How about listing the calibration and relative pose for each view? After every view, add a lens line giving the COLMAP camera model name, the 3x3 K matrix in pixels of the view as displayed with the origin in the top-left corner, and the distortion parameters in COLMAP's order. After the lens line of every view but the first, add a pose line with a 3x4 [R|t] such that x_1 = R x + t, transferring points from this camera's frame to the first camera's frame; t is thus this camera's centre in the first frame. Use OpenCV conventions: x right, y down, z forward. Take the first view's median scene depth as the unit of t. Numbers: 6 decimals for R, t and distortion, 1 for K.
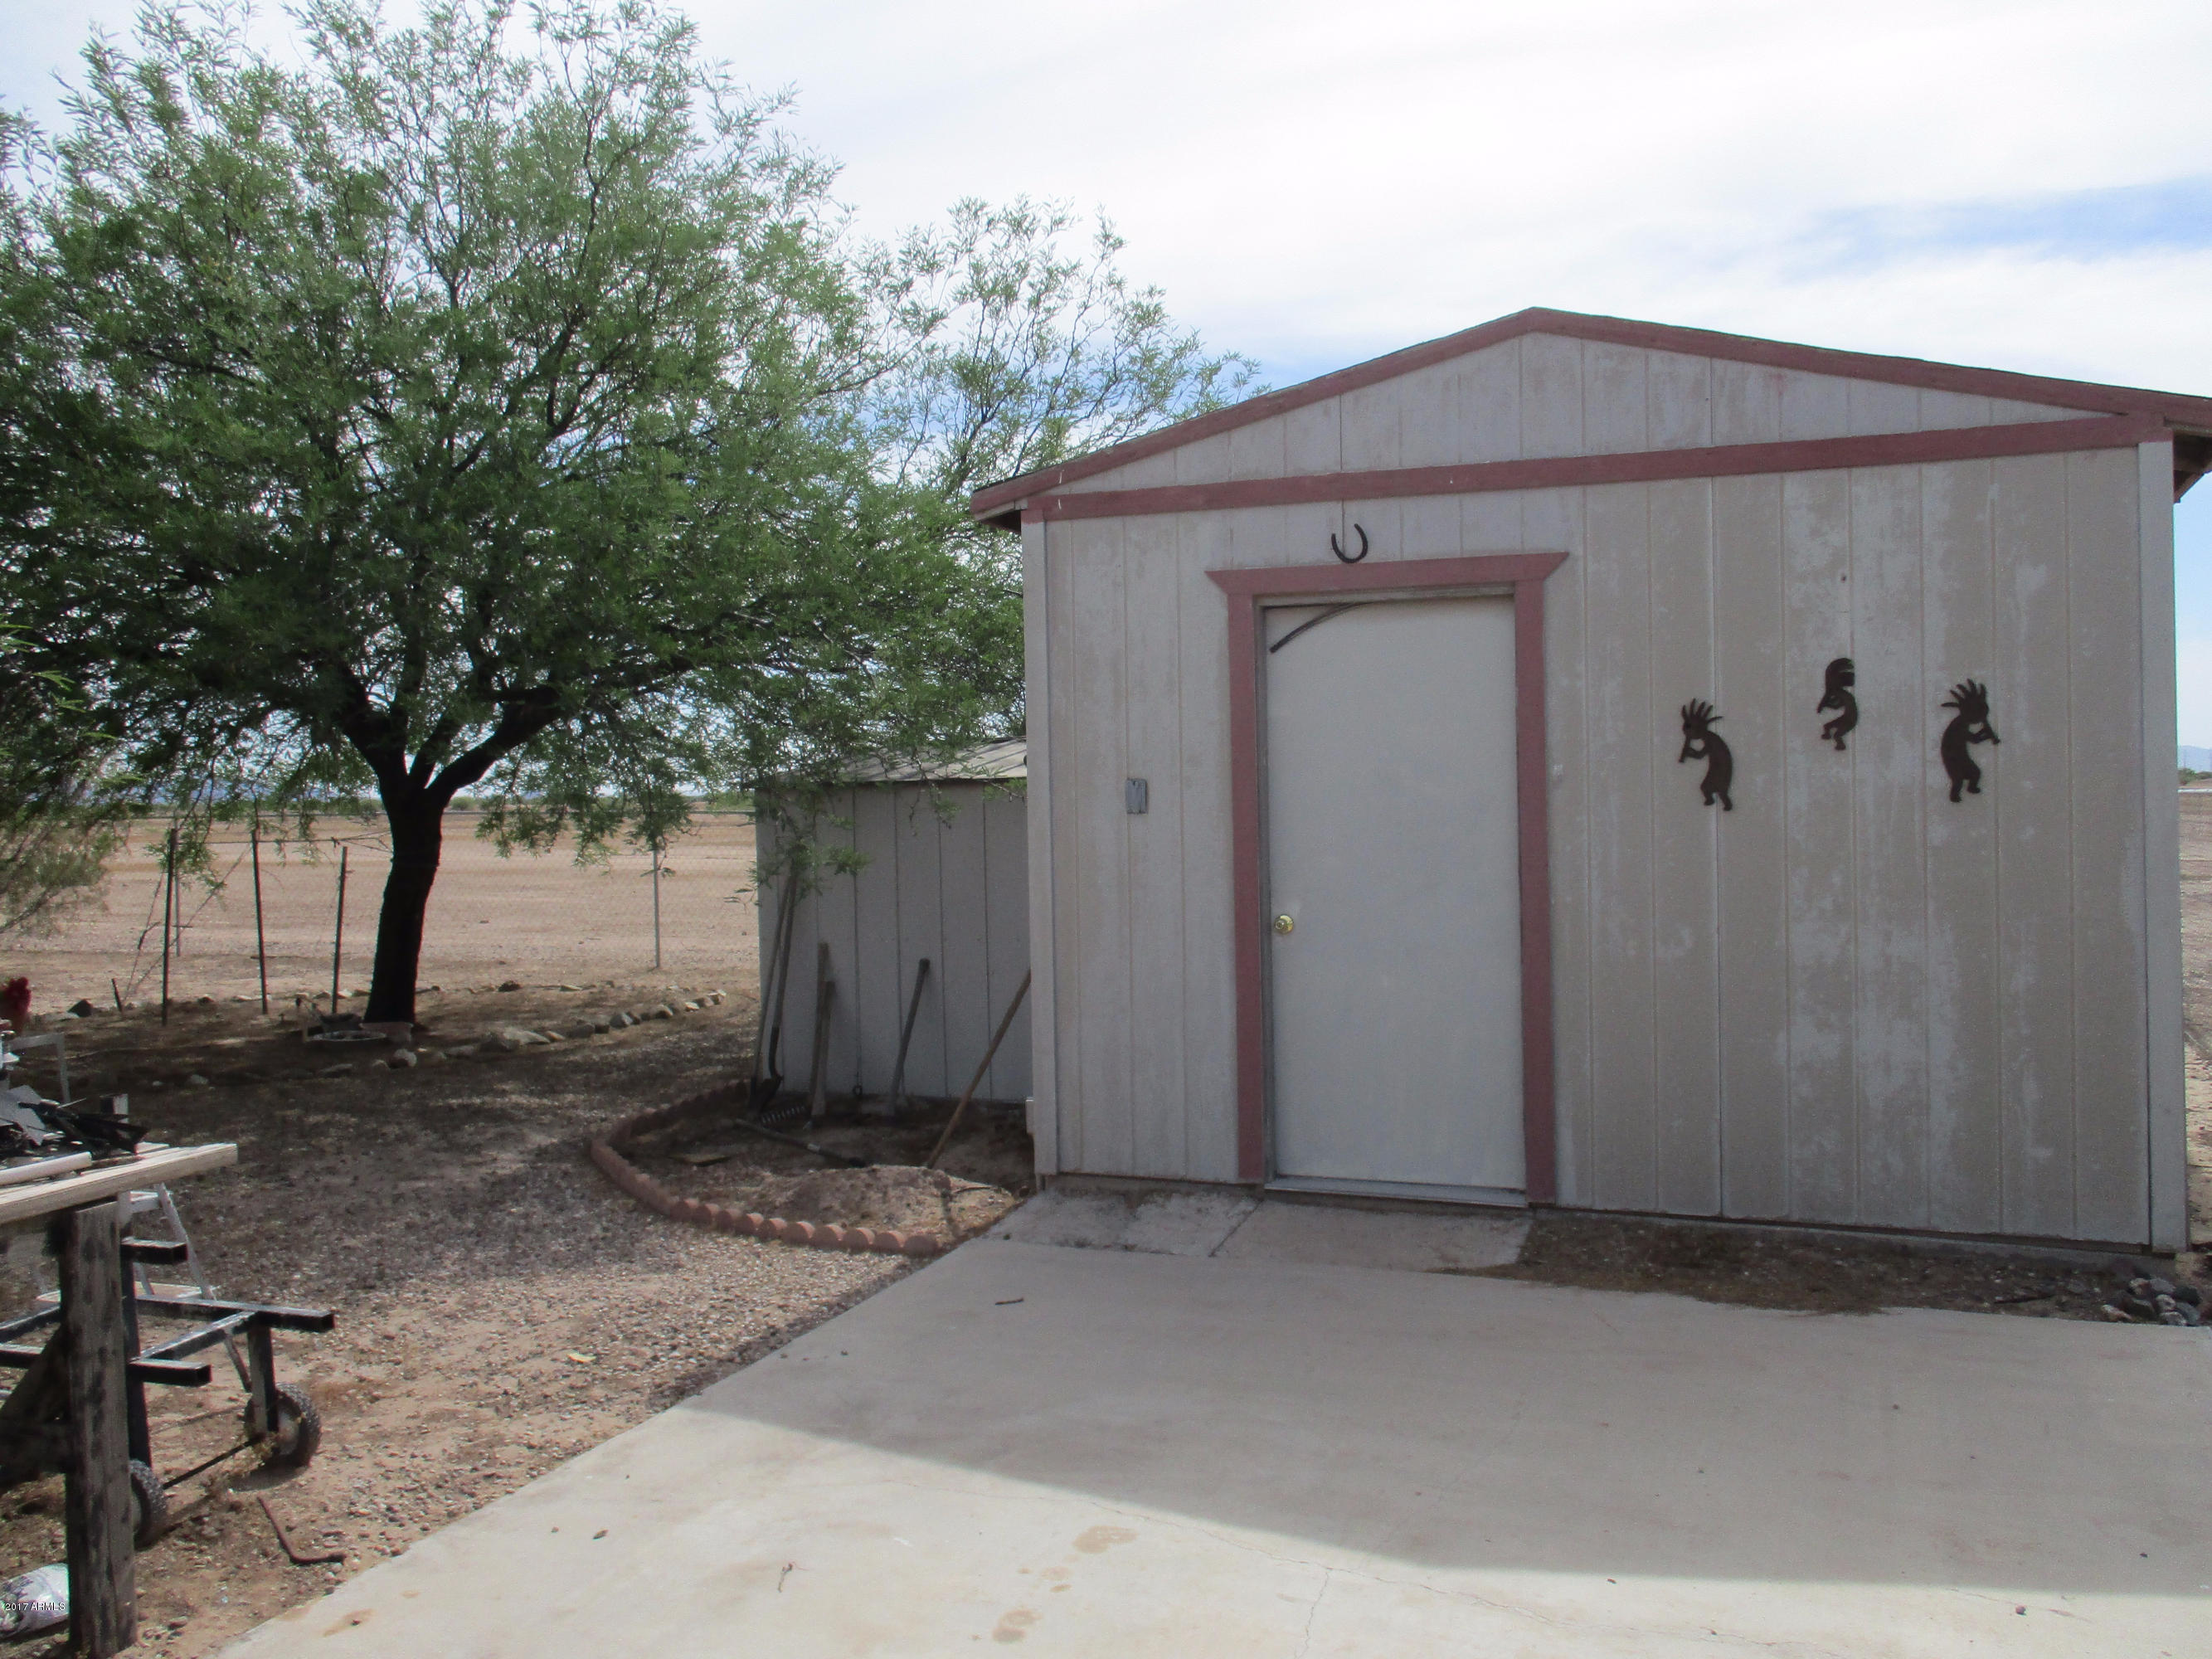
lens RADIAL K [[1871.3, 0, 1122.1], [0, 1871.3, 802.4], [0, 0, 1]] dist [-0.003574, 0.020796]
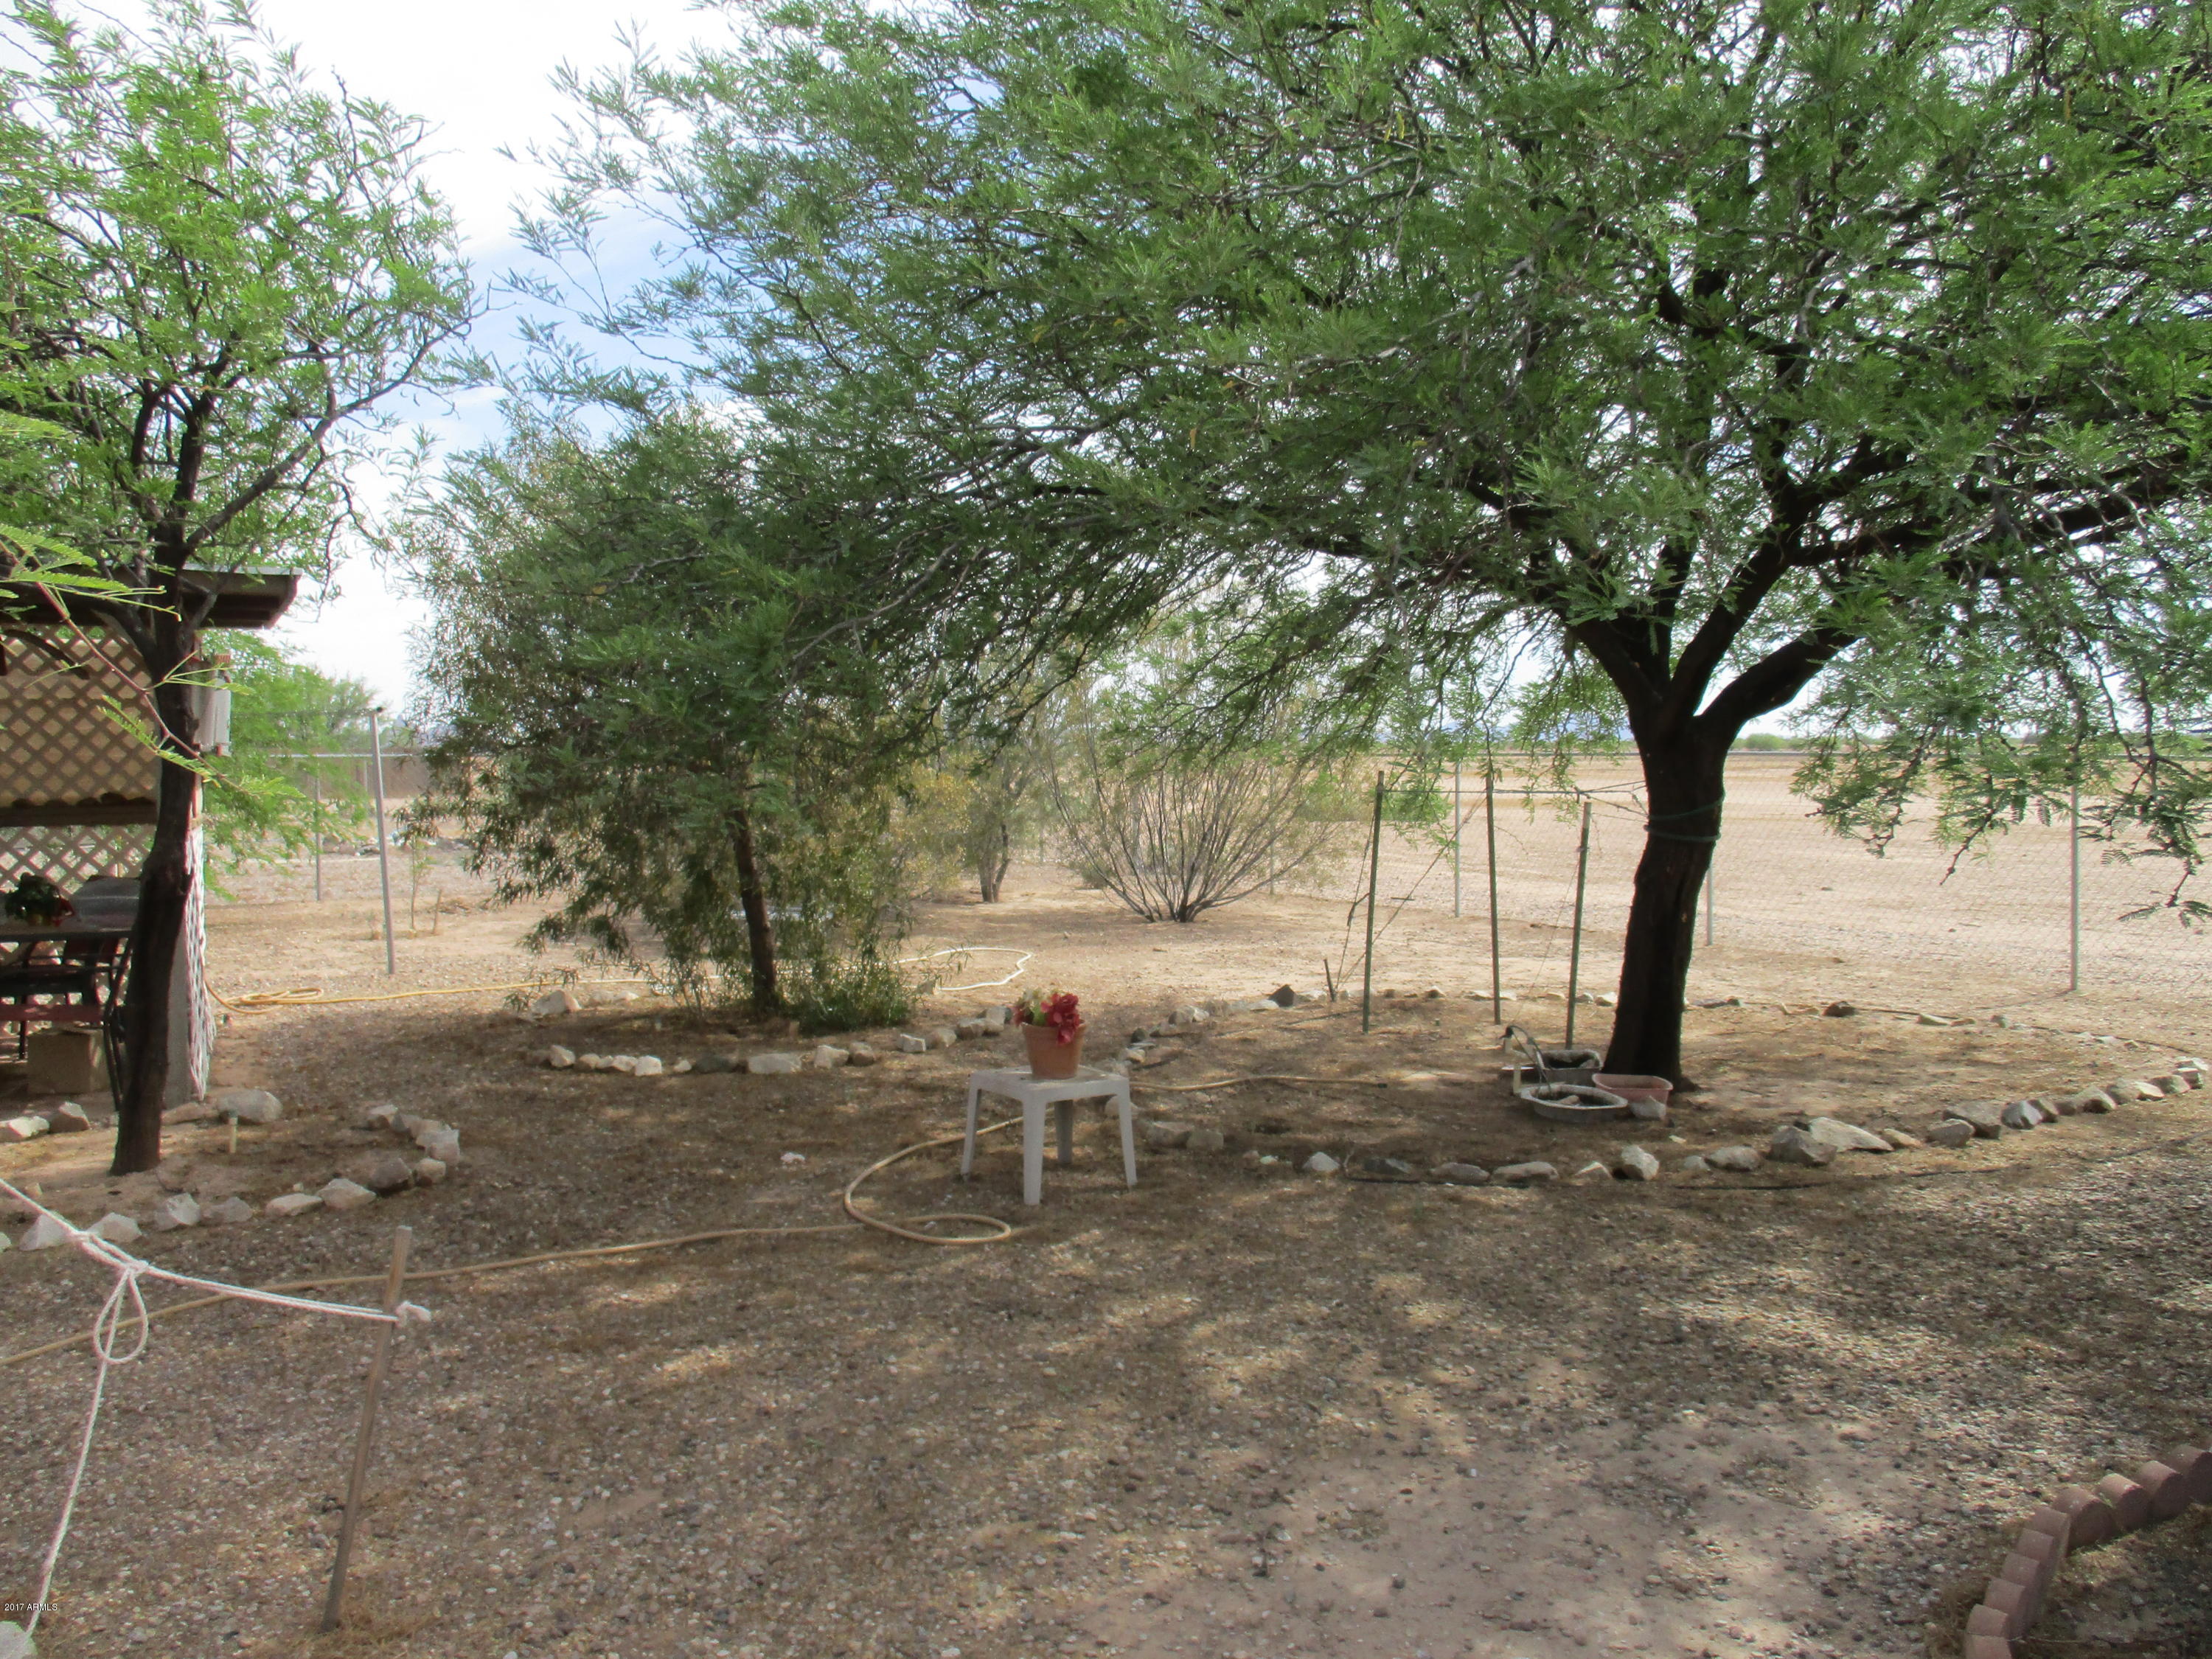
lens RADIAL K [[1871.2, 0, 1122.1], [0, 1871.2, 802.4], [0, 0, 1]] dist [-0.003574, 0.020796]
pose [[0.764485, 0.033187, -0.643787, -0.105798], [-0.012966, 0.999264, 0.036114, 0.001702], [0.644512, -0.019261, 0.764352, 0.362357]]
